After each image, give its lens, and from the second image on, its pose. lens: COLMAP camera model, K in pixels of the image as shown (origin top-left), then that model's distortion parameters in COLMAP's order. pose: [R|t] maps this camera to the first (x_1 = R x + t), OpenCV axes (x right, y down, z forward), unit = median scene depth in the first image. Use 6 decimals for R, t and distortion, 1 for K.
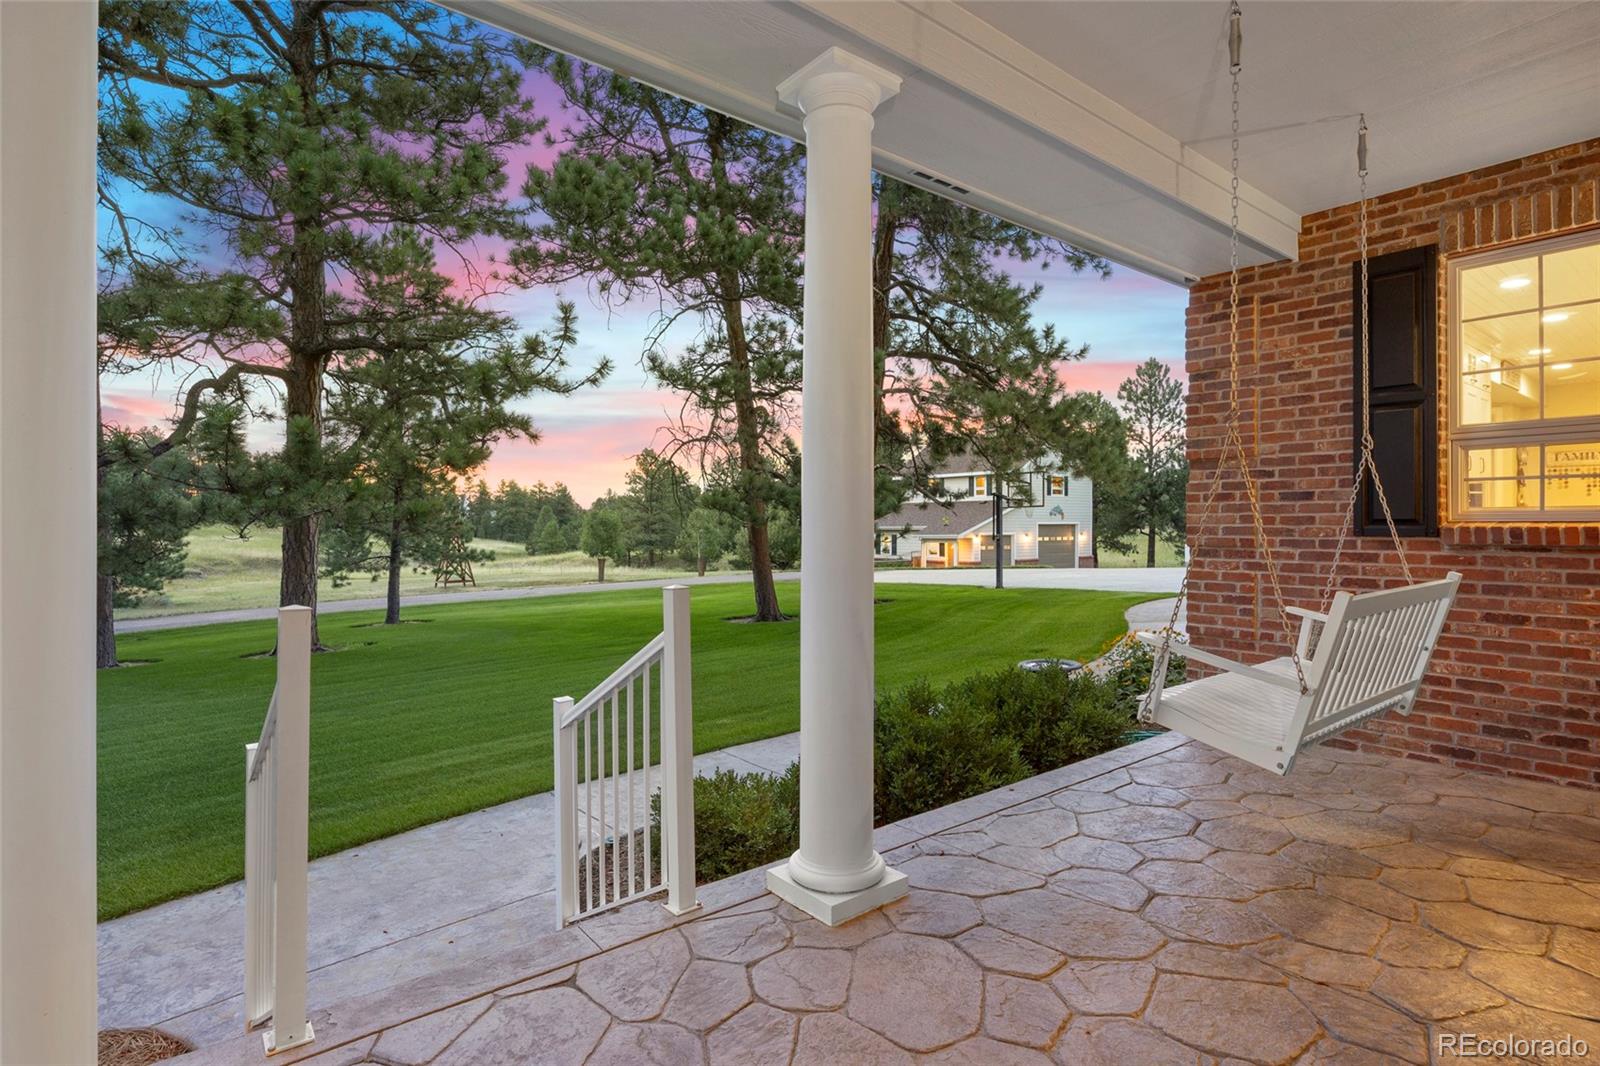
lens RADIAL K [[827.2, 0, 798.5], [0, 827.2, 529.0], [0, 0, 1]] dist [-0.004824, -0.001103]
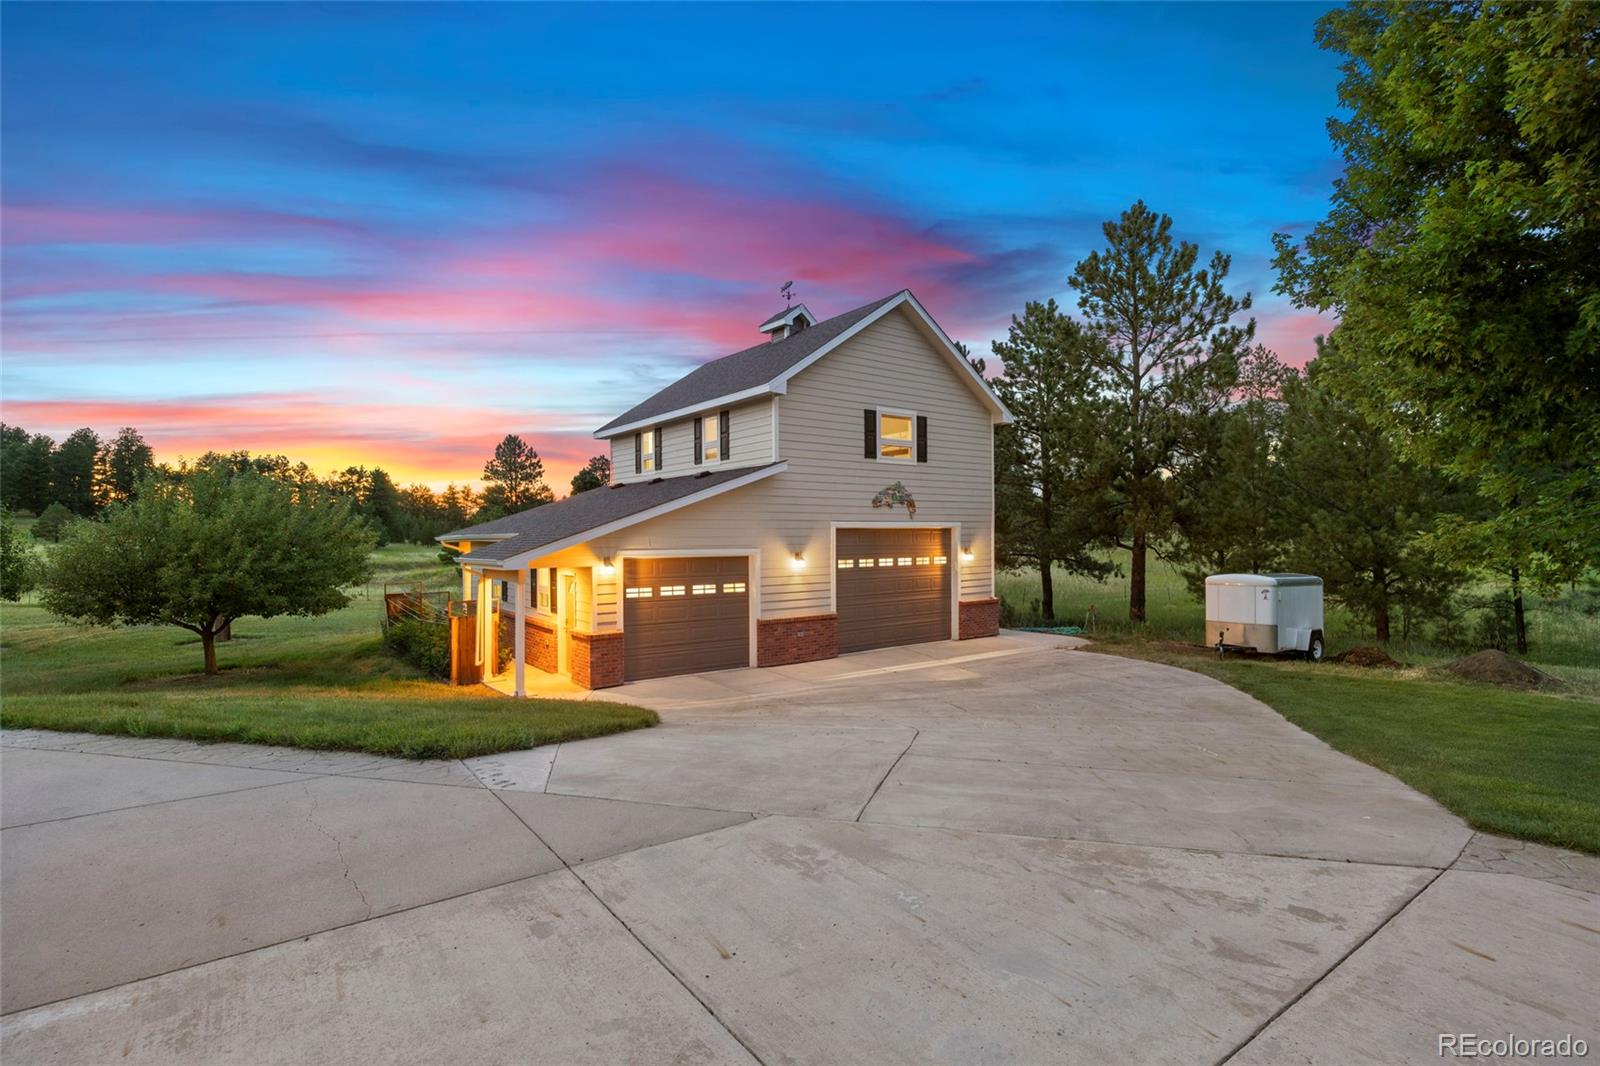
lens RADIAL K [[760.8, 0, 799.2], [0, 760.8, 530.4], [0, 0, 1]] dist [-0.000766, 0.000016]
pose [[0.998926, -0.004207, -0.046141, 0.238750], [0.003874, 0.999966, -0.007302, -0.001566], [0.046170, 0.007115, 0.998908, 0.518213]]
